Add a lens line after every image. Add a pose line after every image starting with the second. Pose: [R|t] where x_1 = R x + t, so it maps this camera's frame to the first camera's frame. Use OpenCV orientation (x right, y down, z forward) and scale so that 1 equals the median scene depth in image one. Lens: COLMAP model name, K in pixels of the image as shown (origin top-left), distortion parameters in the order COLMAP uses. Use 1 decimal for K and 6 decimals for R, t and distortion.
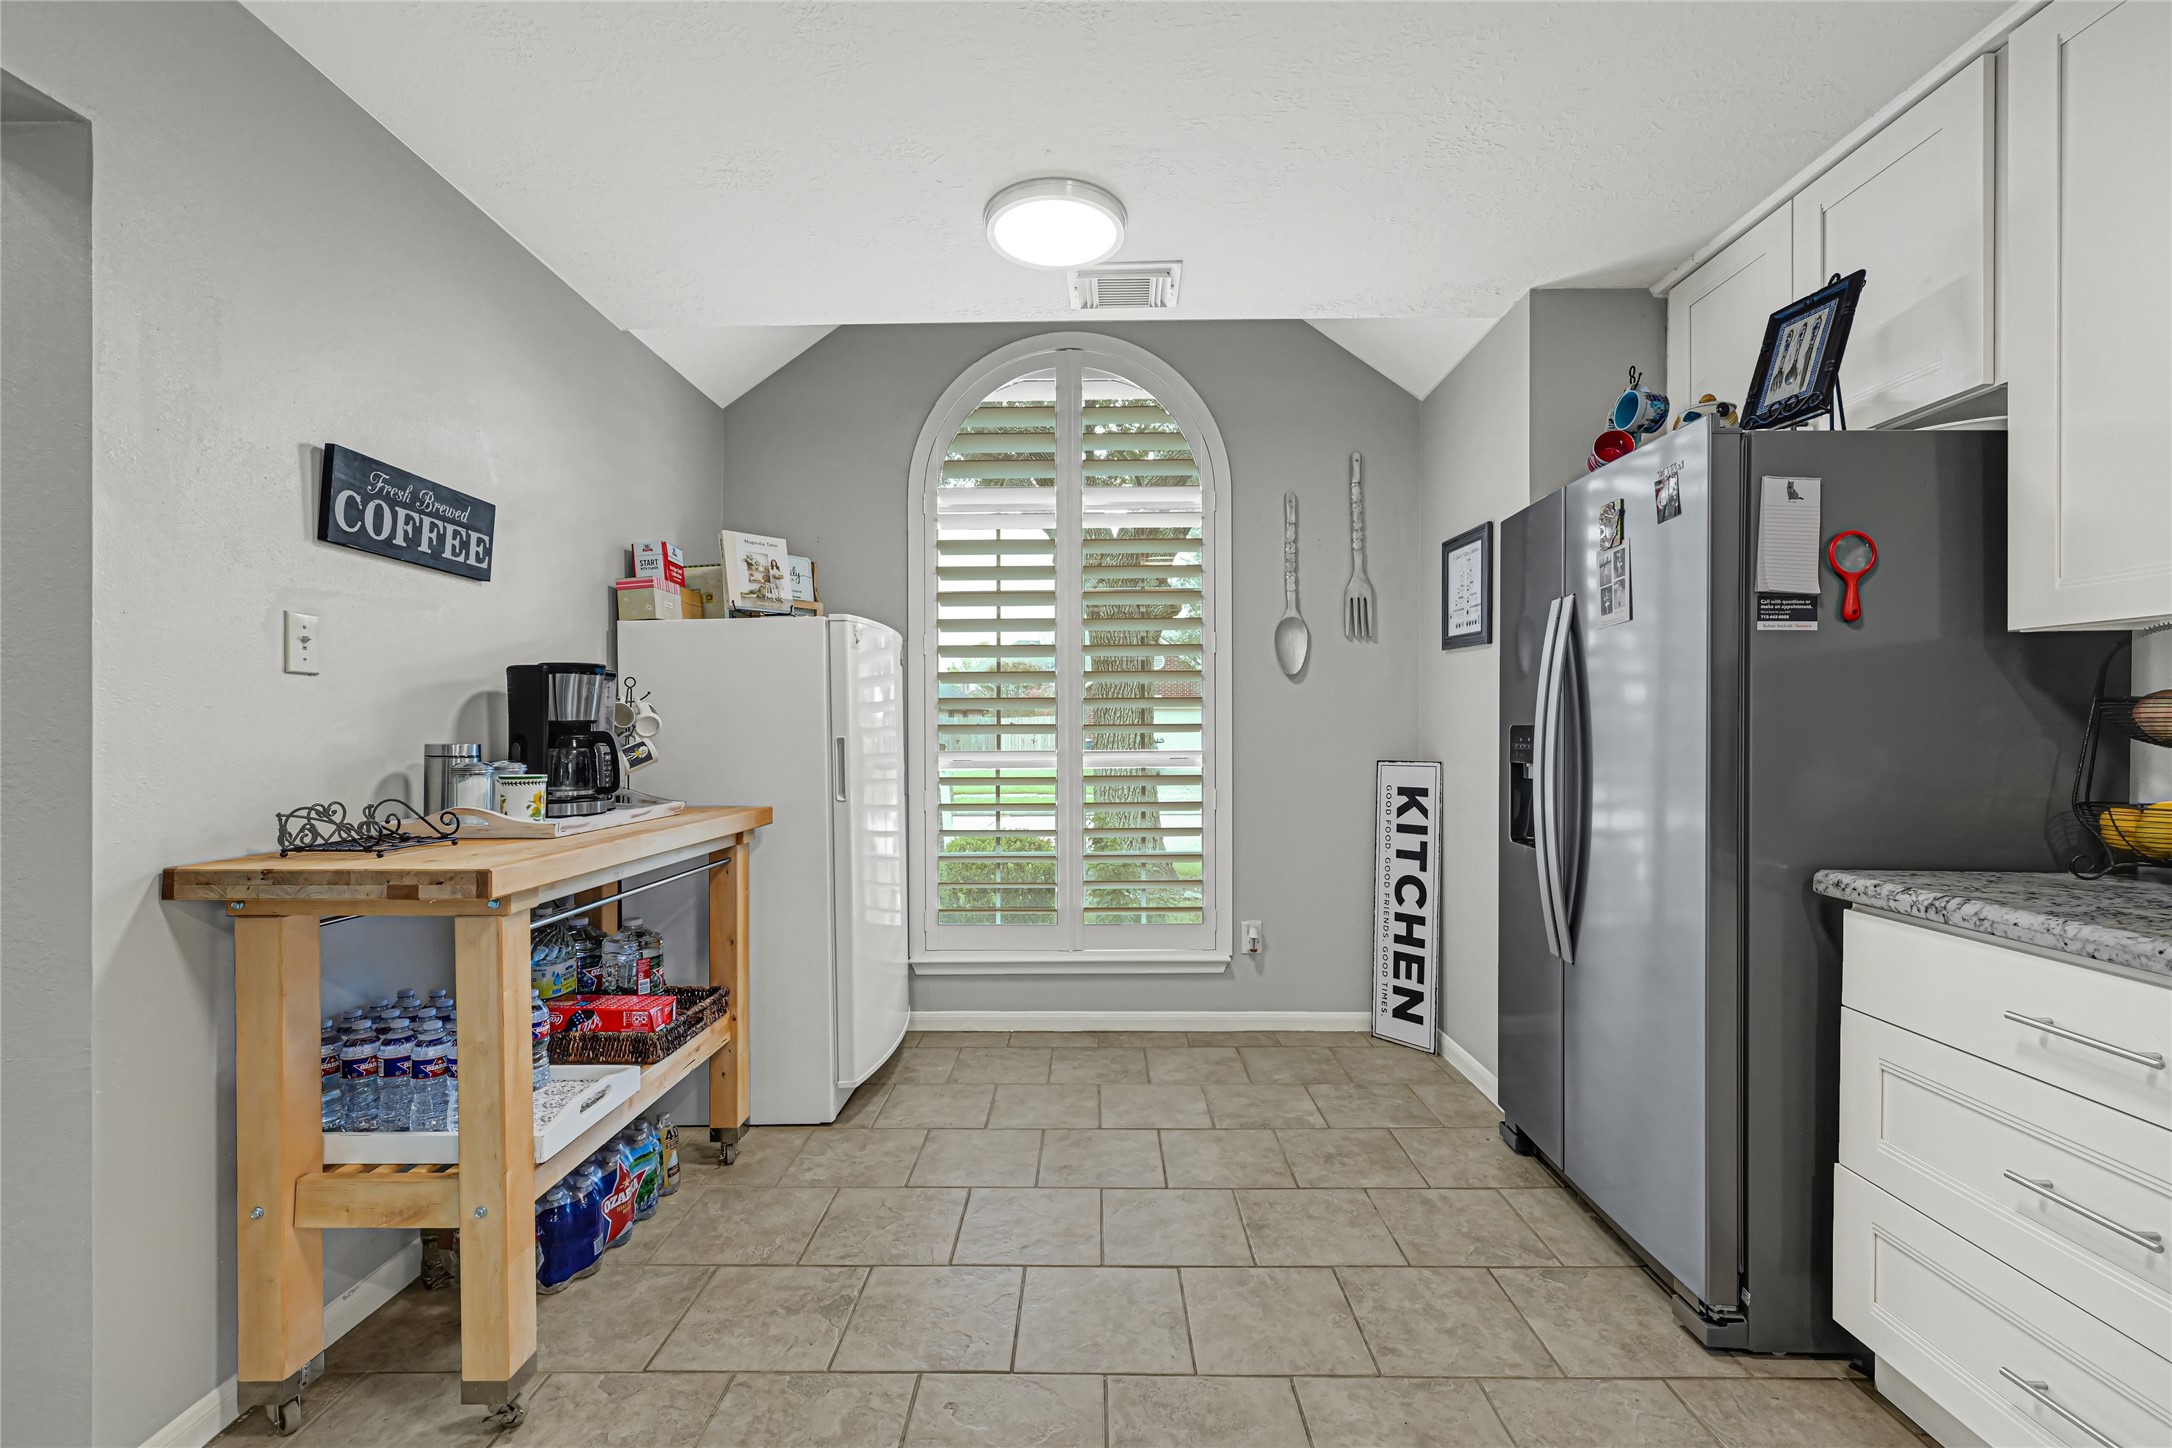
lens RADIAL K [[909.8, 0, 1084.5], [0, 909.8, 730.0], [0, 0, 1]] dist [0.001020, 0.000032]
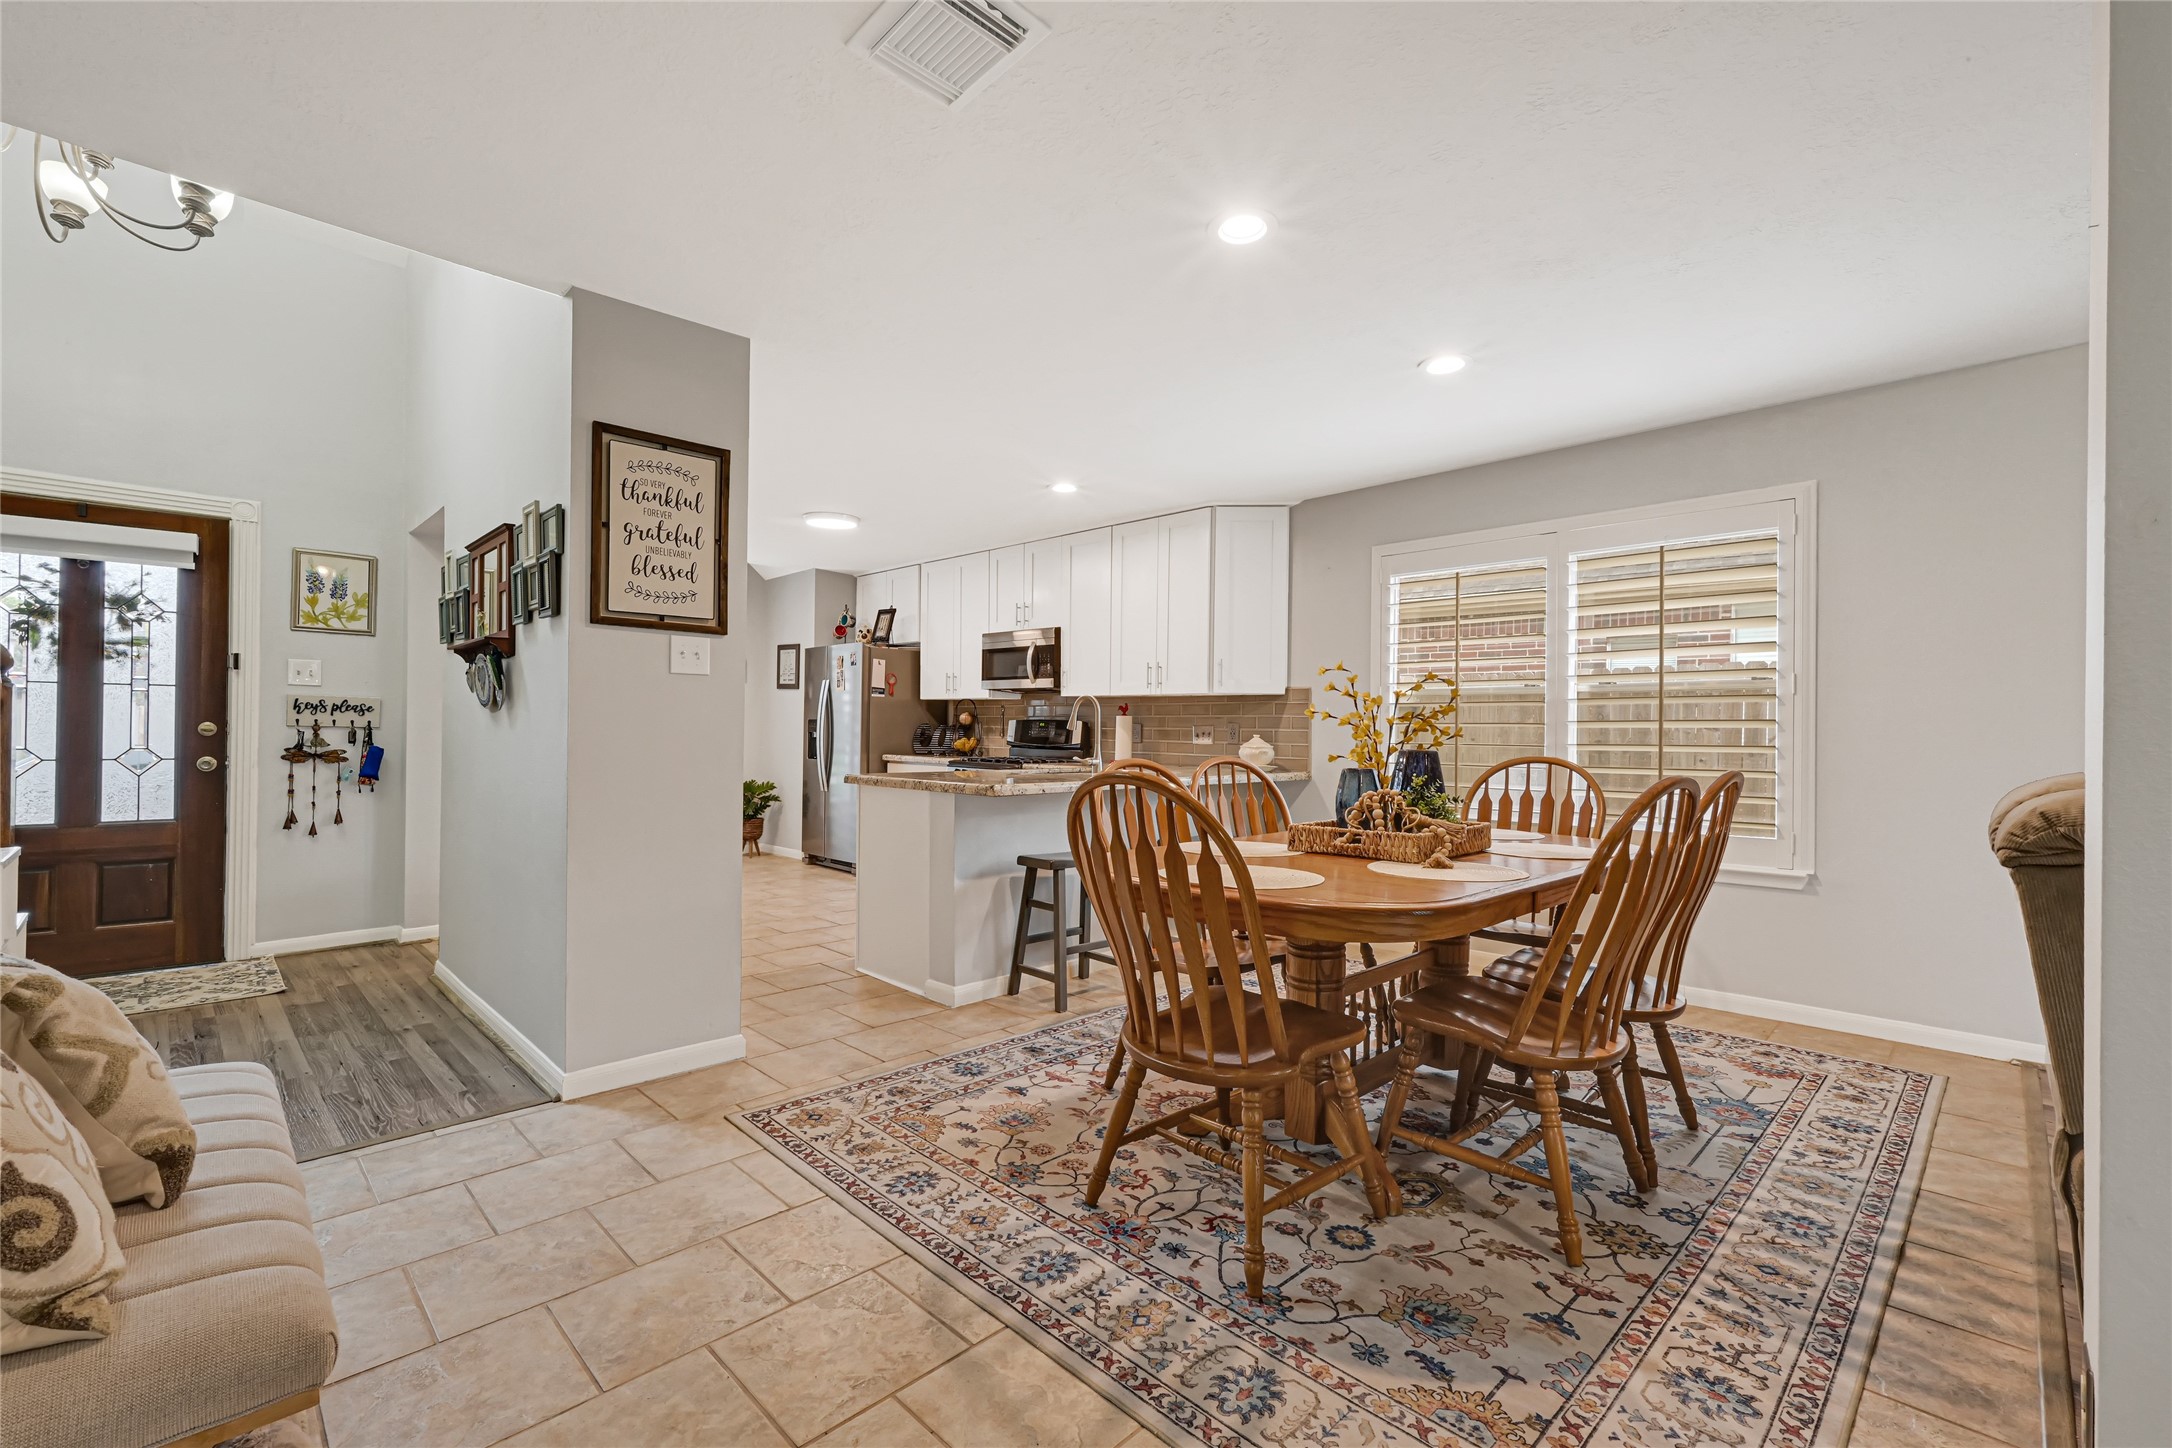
lens RADIAL K [[915.7, 0, 1086.0], [0, 915.7, 724.0], [0, 0, 1]] dist [-0.001343, -0.000070]
pose [[0.700338, 0.015410, 0.713645, -1.084782], [-0.009326, 0.999879, -0.012439, 0.040077], [-0.713751, 0.002056, 0.700397, -1.833371]]
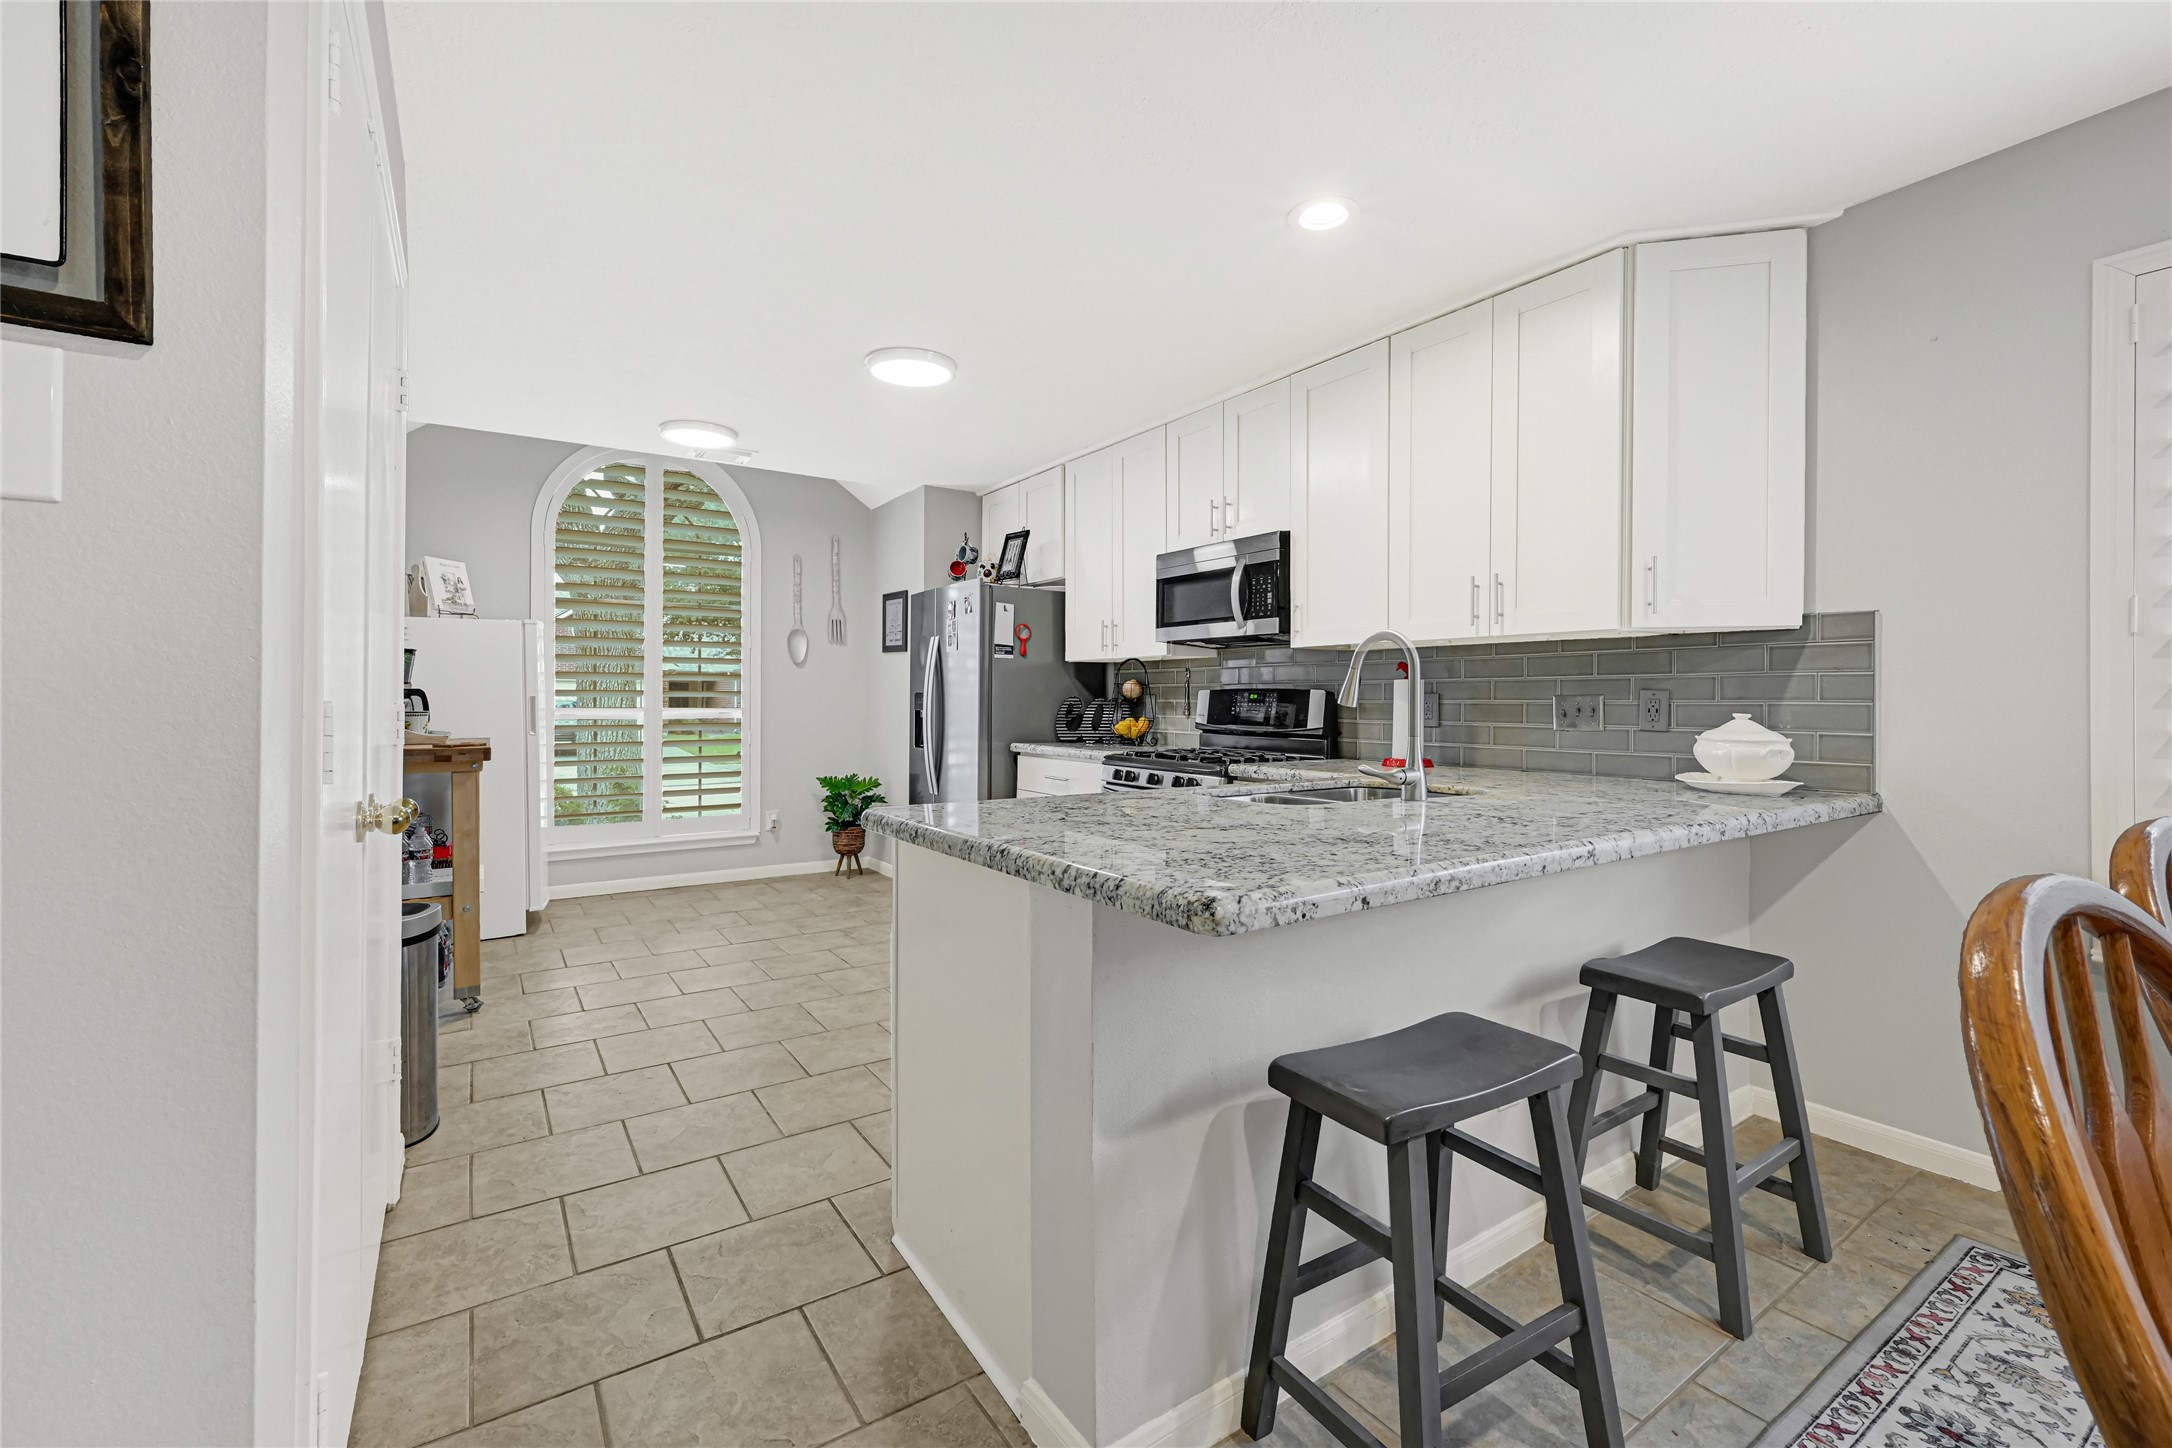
lens RADIAL K [[902.2, 0, 1082.9], [0, 902.2, 700.6], [0, 0, 1]] dist [-0.001200, 0.000224]
pose [[0.822118, 0.006946, 0.569274, -0.432358], [-0.003203, 0.999966, -0.007576, 0.029858], [-0.569308, 0.004405, 0.822113, -1.013651]]
